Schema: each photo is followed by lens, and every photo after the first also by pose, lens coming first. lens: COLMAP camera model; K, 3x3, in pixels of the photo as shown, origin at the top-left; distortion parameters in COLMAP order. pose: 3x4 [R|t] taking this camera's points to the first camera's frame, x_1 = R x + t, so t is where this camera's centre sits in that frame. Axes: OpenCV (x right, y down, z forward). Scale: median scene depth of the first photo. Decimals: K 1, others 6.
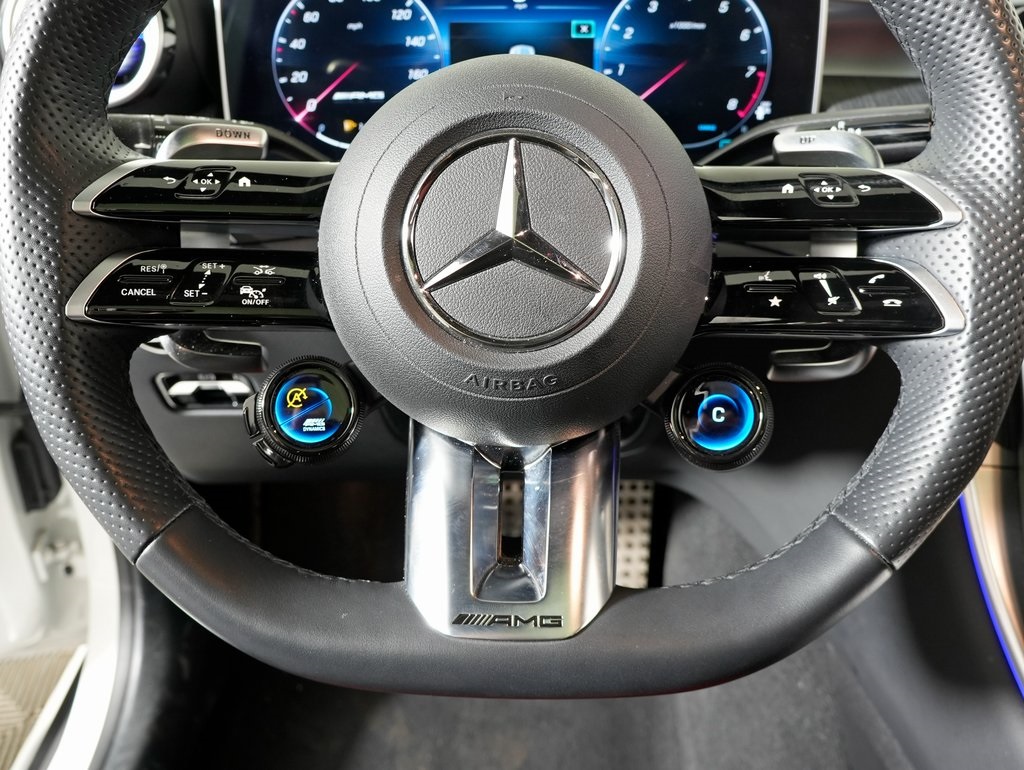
lens RADIAL K [[903.2, 0, 510.4], [0, 903.2, 416.7], [0, 0, 1]] dist [-0.049076, -0.223504]
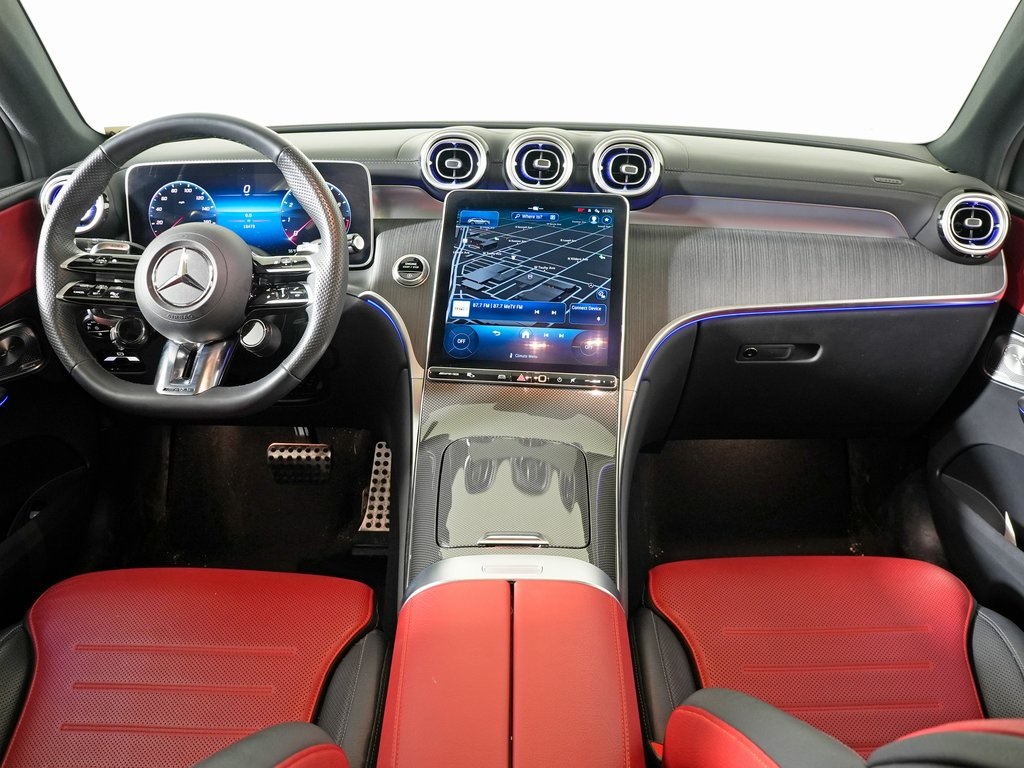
lens RADIAL K [[823.0, 0, 512.0], [0, 823.0, 384.0], [0, 0, 1]] dist [-0.153045, 0.005733]
pose [[0.998820, 0.009856, 0.047561, 0.913770], [-0.003176, 0.990351, -0.138542, 0.515749], [-0.048467, 0.138227, 0.989214, -1.657744]]
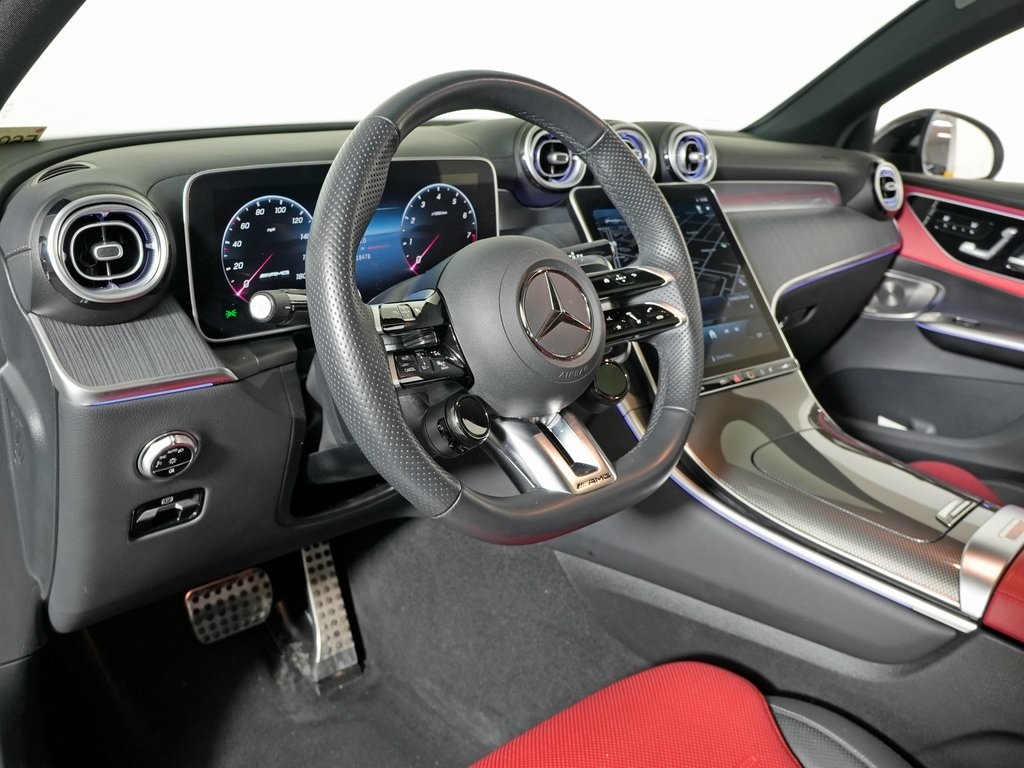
lens RADIAL K [[823.0, 0, 512.0], [0, 823.0, 384.0], [0, 0, 1]] dist [-0.153045, 0.005733]
pose [[0.749135, -0.195615, 0.632876, -1.145710], [0.313301, 0.946418, -0.078326, 0.079424], [-0.583644, 0.256957, 0.770281, -0.377210]]
